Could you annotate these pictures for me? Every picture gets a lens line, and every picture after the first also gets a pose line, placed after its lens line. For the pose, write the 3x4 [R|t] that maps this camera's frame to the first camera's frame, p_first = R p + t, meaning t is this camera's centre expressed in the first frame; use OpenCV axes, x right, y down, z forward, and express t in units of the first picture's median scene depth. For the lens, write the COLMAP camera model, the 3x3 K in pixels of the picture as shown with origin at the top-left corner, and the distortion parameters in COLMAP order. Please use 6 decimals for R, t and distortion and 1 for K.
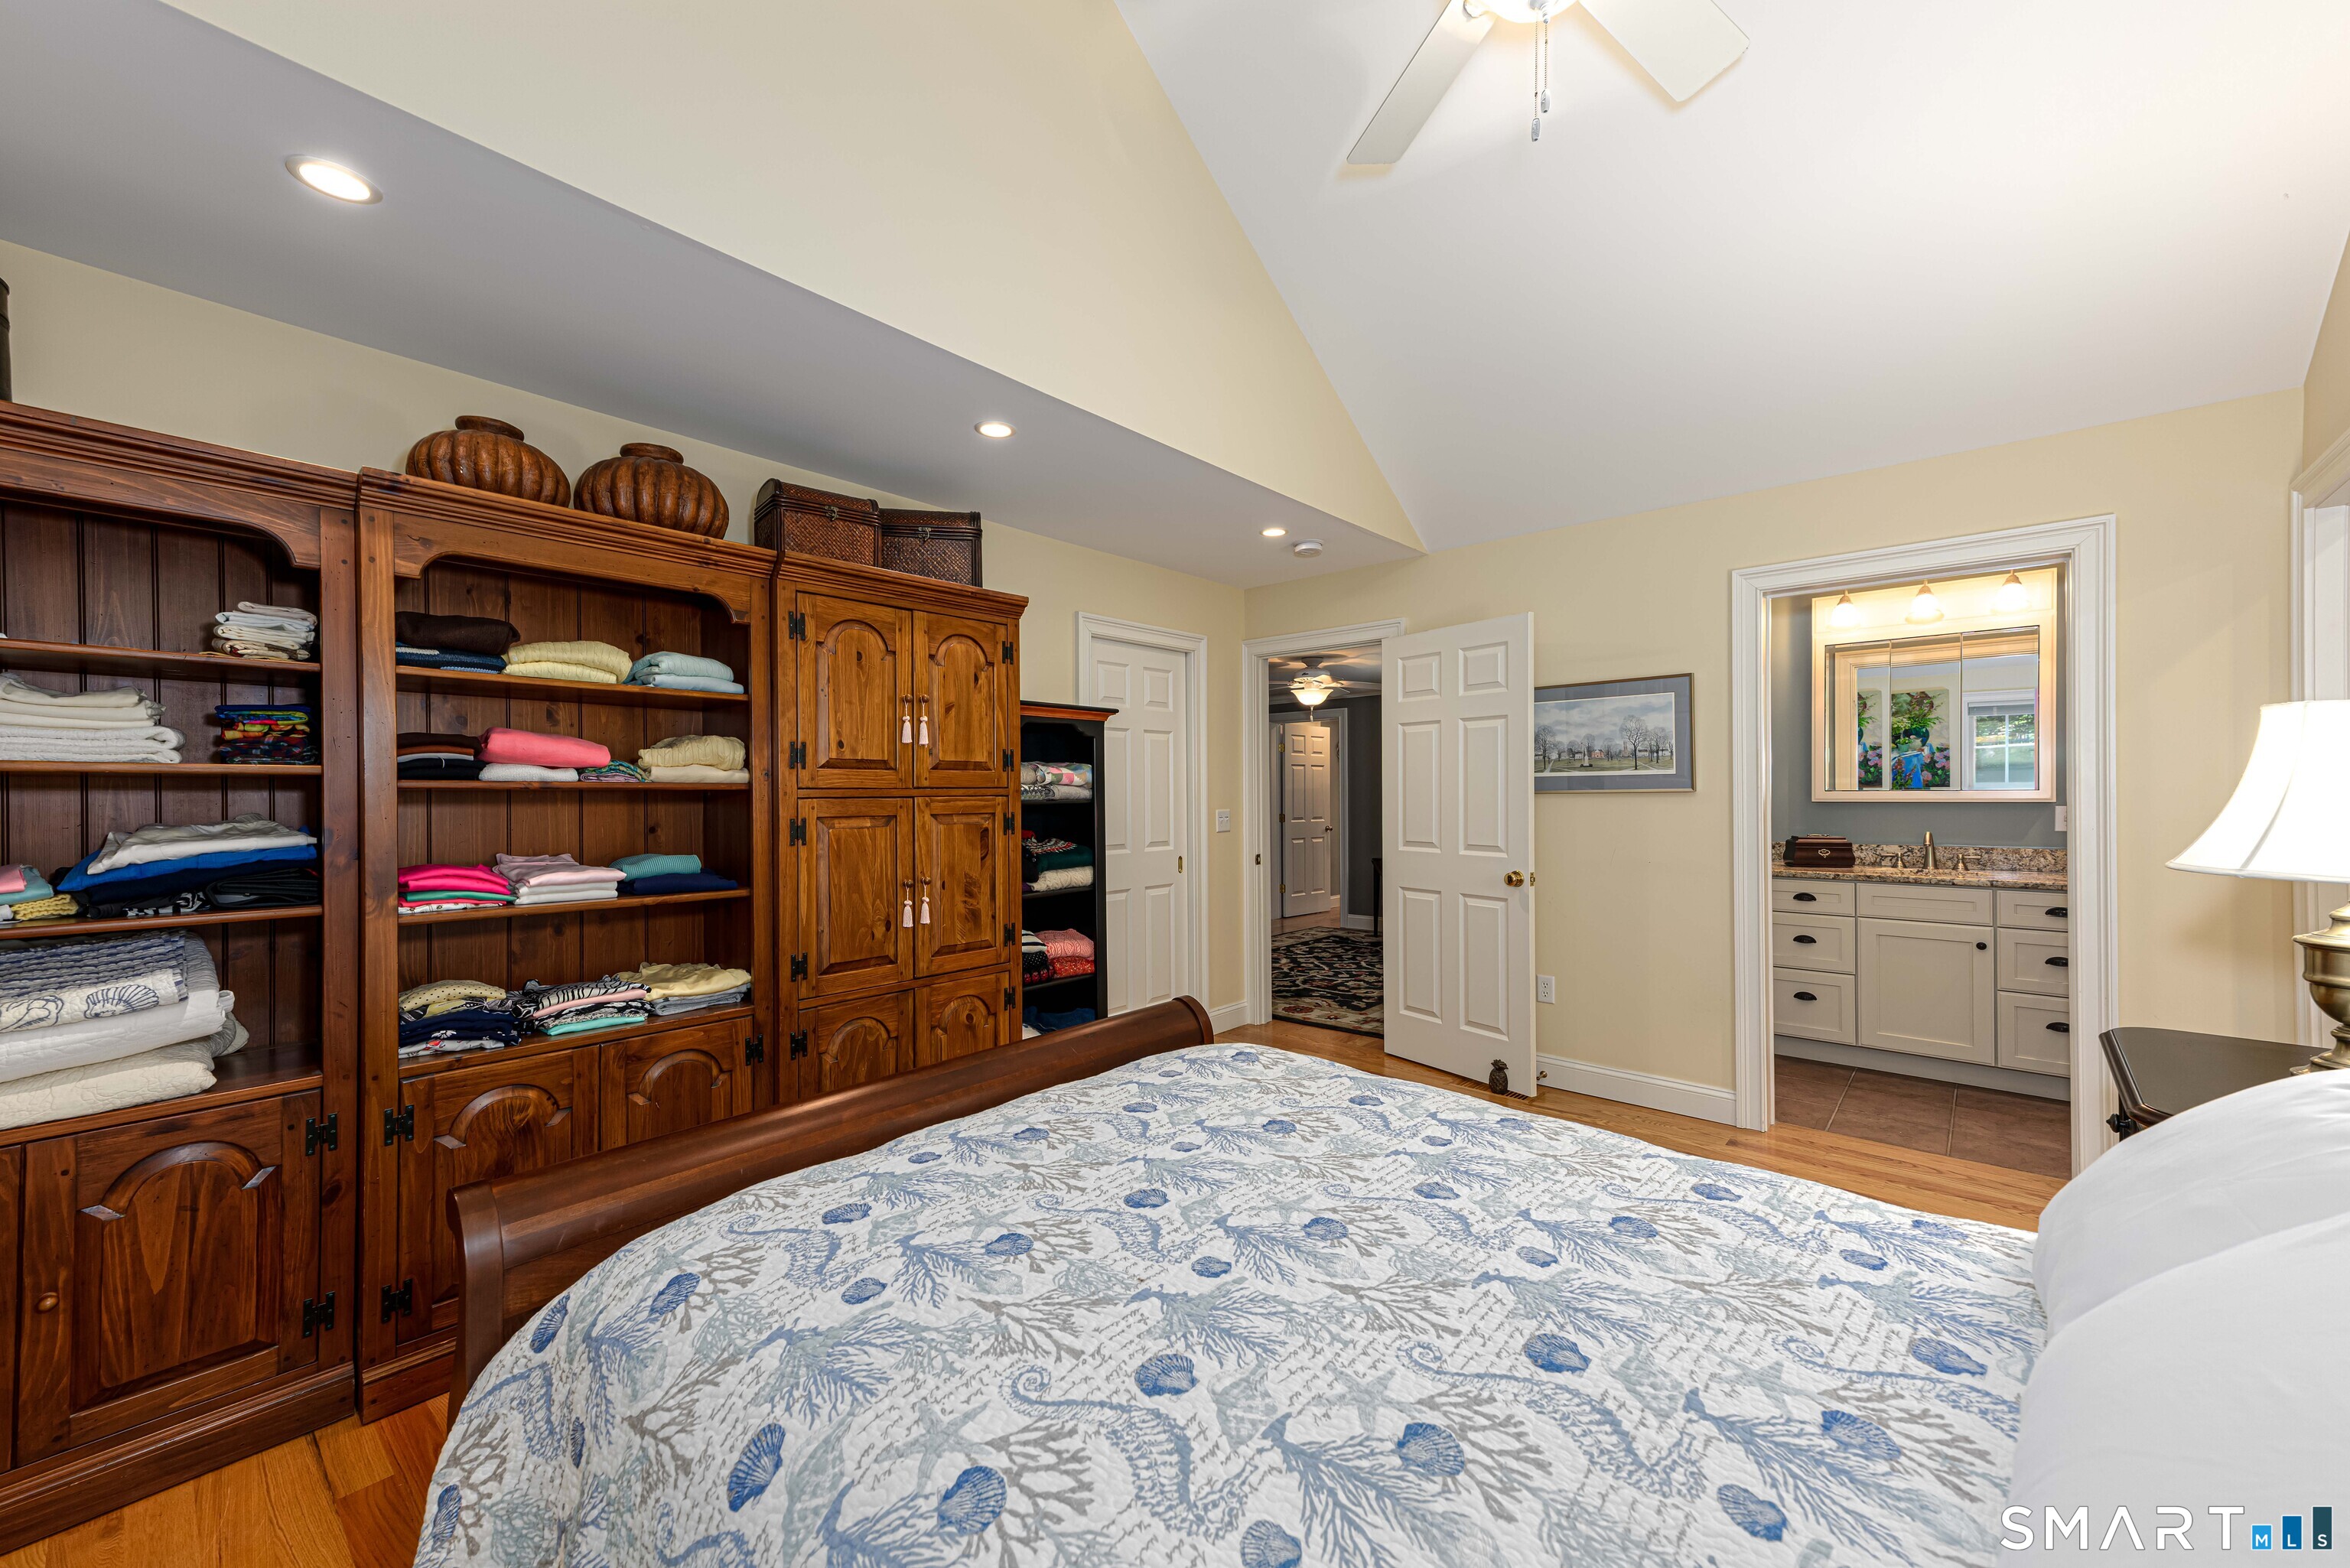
lens RADIAL K [[915.7, 0, 1177.8], [0, 915.7, 793.3], [0, 0, 1]] dist [0.019866, 0.000435]
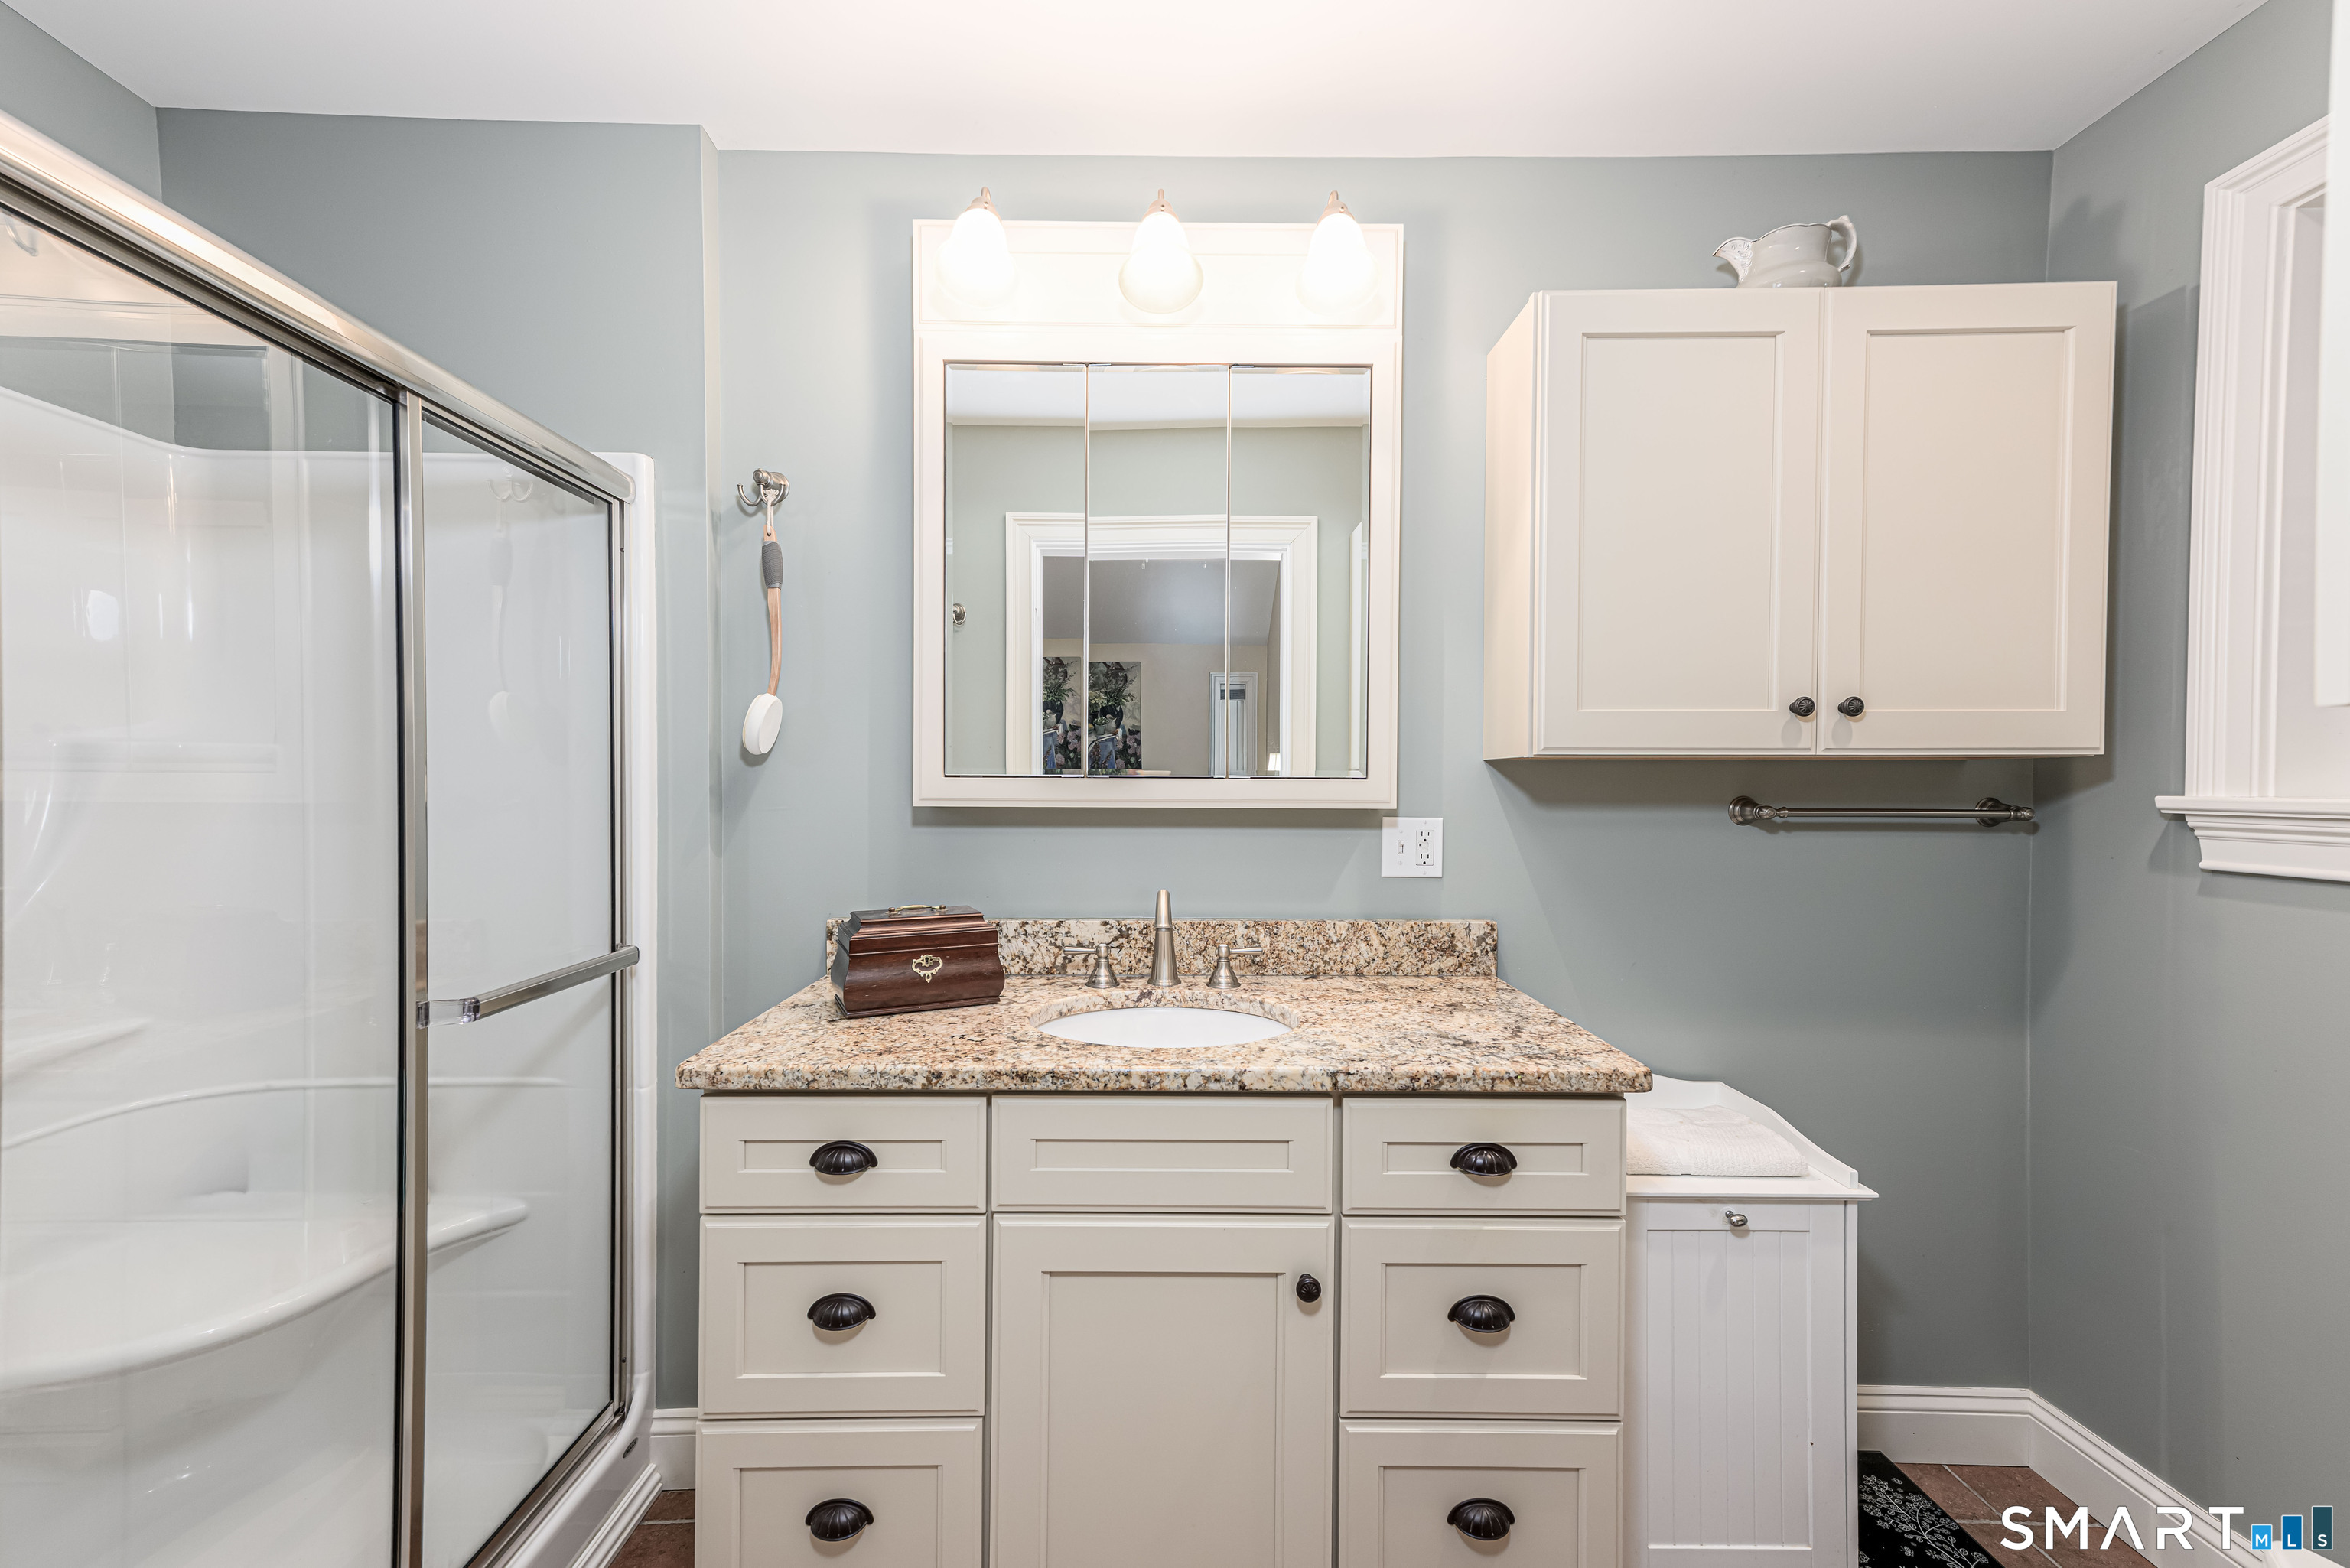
lens RADIAL K [[915.7, 0, 1157.3], [0, 915.7, 794.2], [0, 0, 1]] dist [0.019866, 0.000435]
pose [[0.745305, -0.003804, 0.666713, 0.644602], [-0.007715, 0.999868, 0.014330, -0.002260], [-0.666679, -0.015824, 0.745177, 0.834766]]
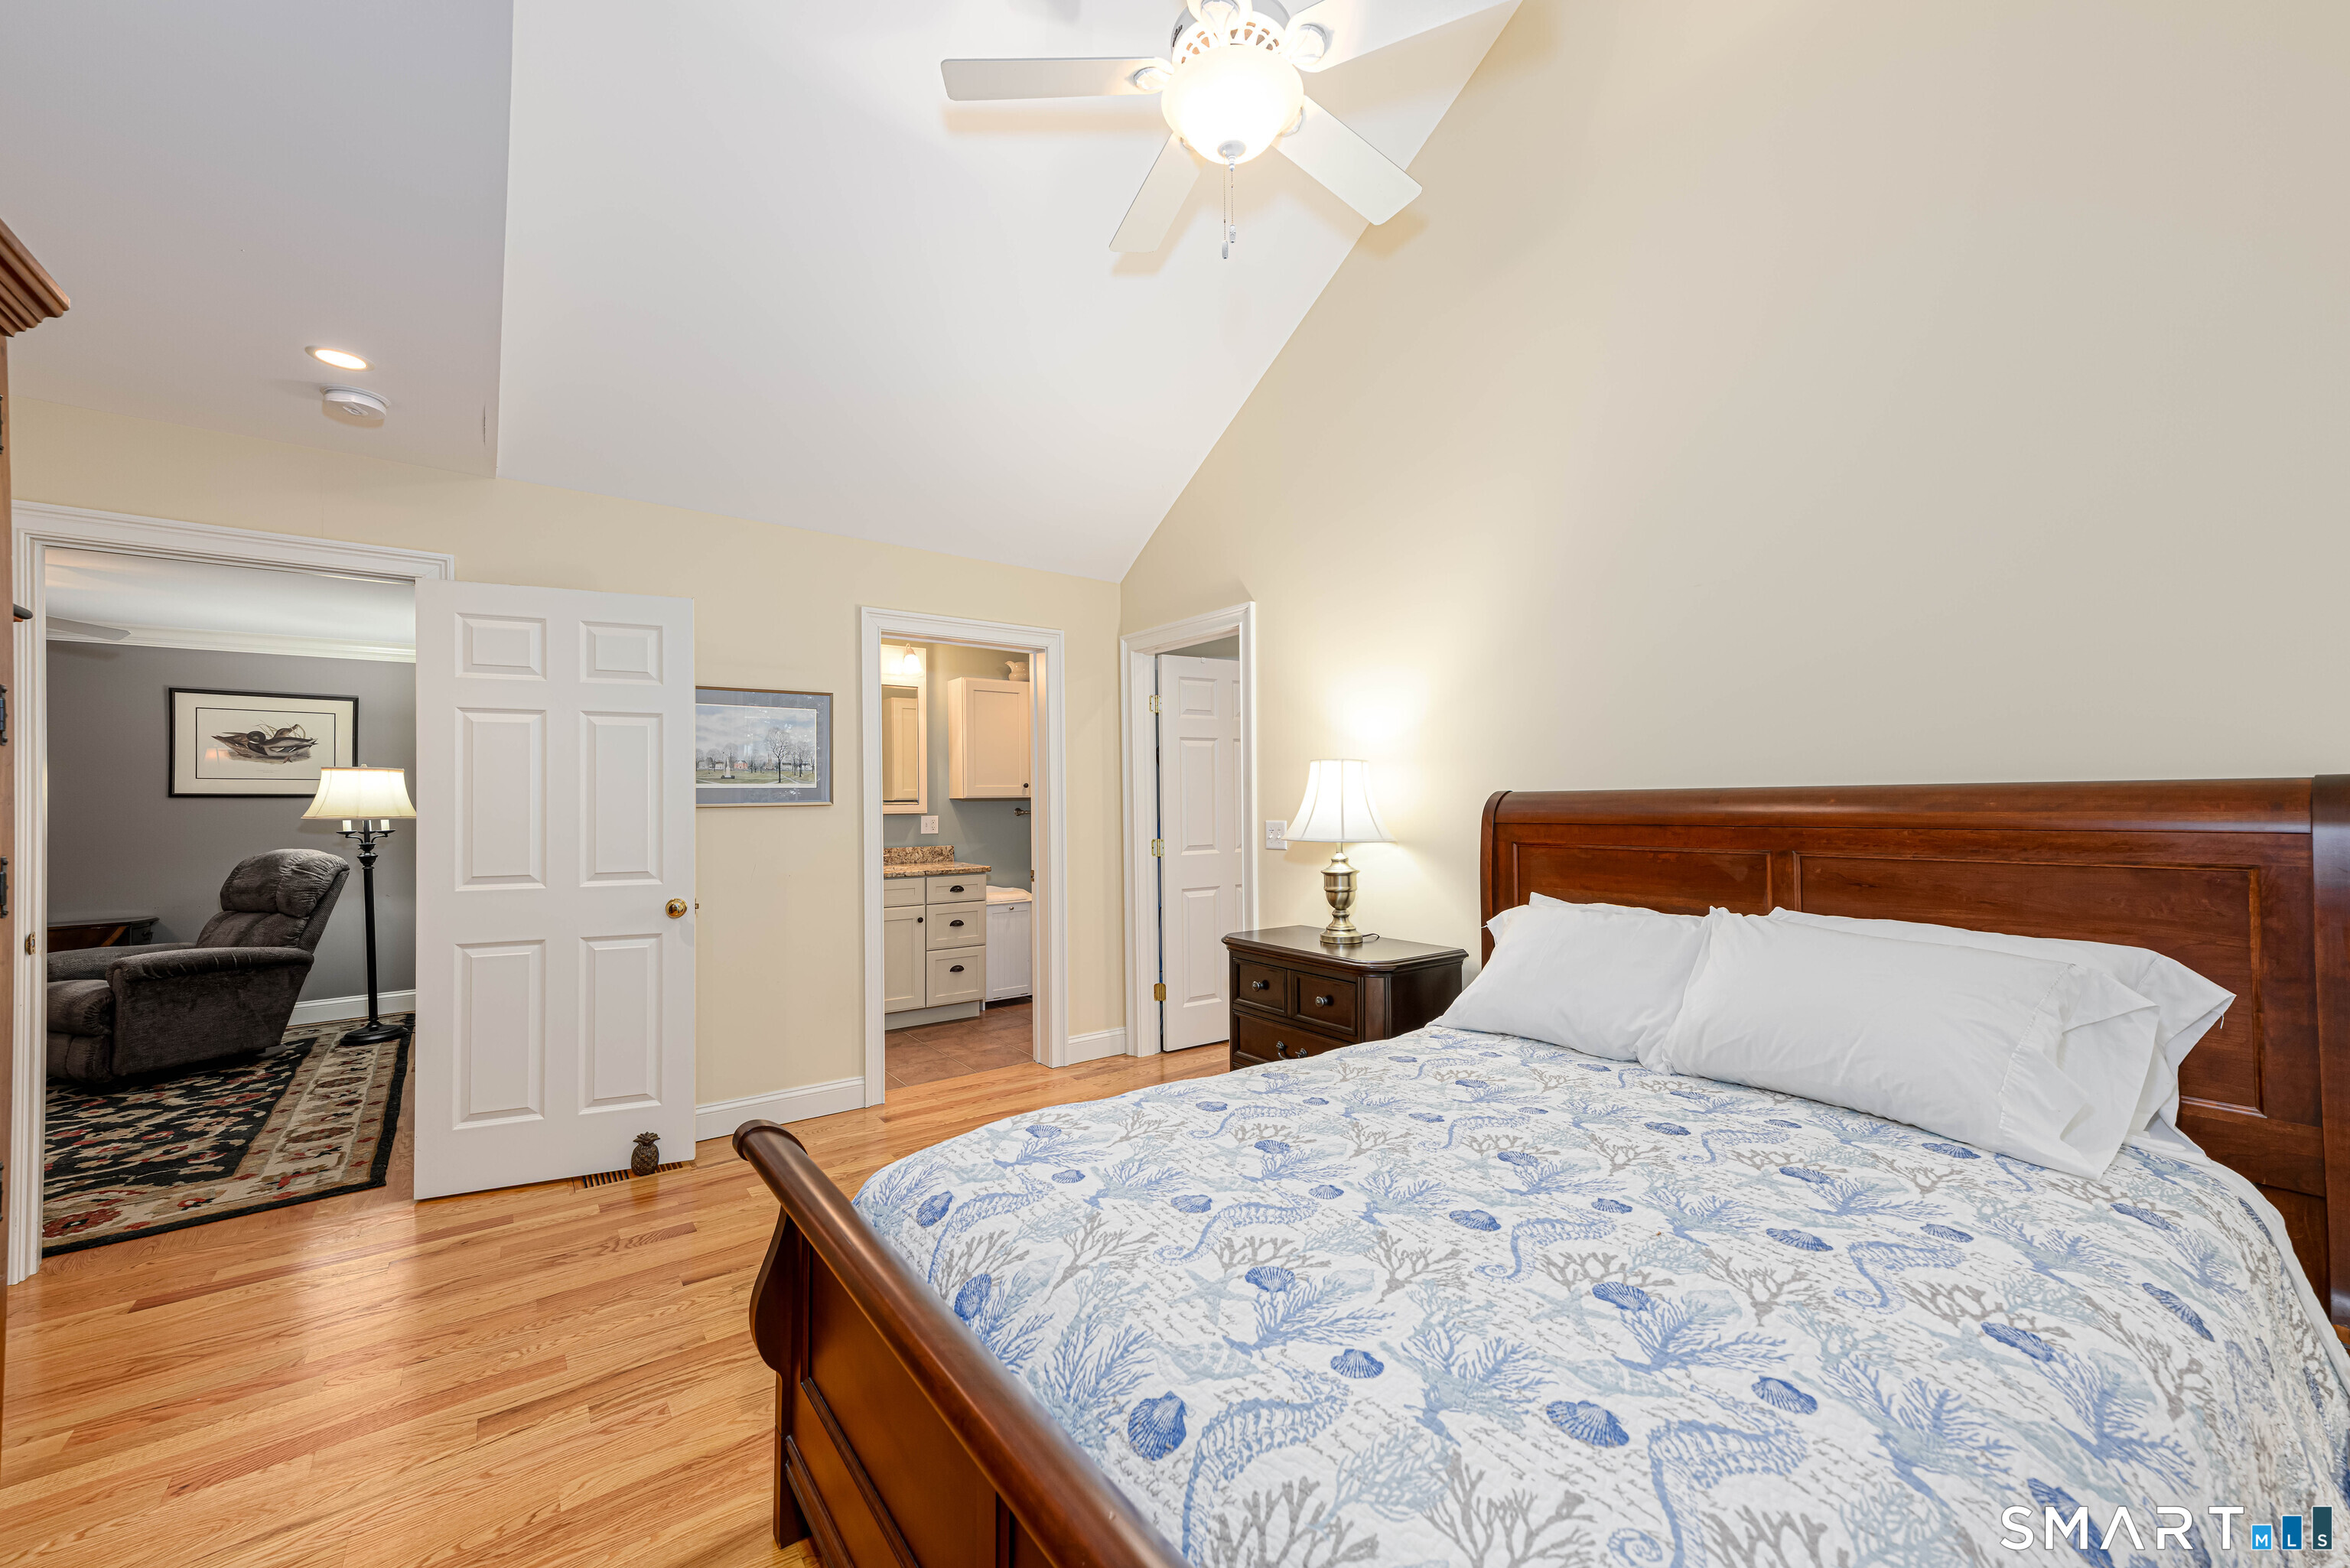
lens RADIAL K [[915.7, 0, 1142.1], [0, 915.7, 795.4], [0, 0, 1]] dist [0.019866, 0.000435]
pose [[0.226934, 0.010476, 0.973854, -0.371196], [0.008550, 0.999882, -0.012748, 0.003591], [-0.973873, 0.011220, 0.226817, 0.394767]]
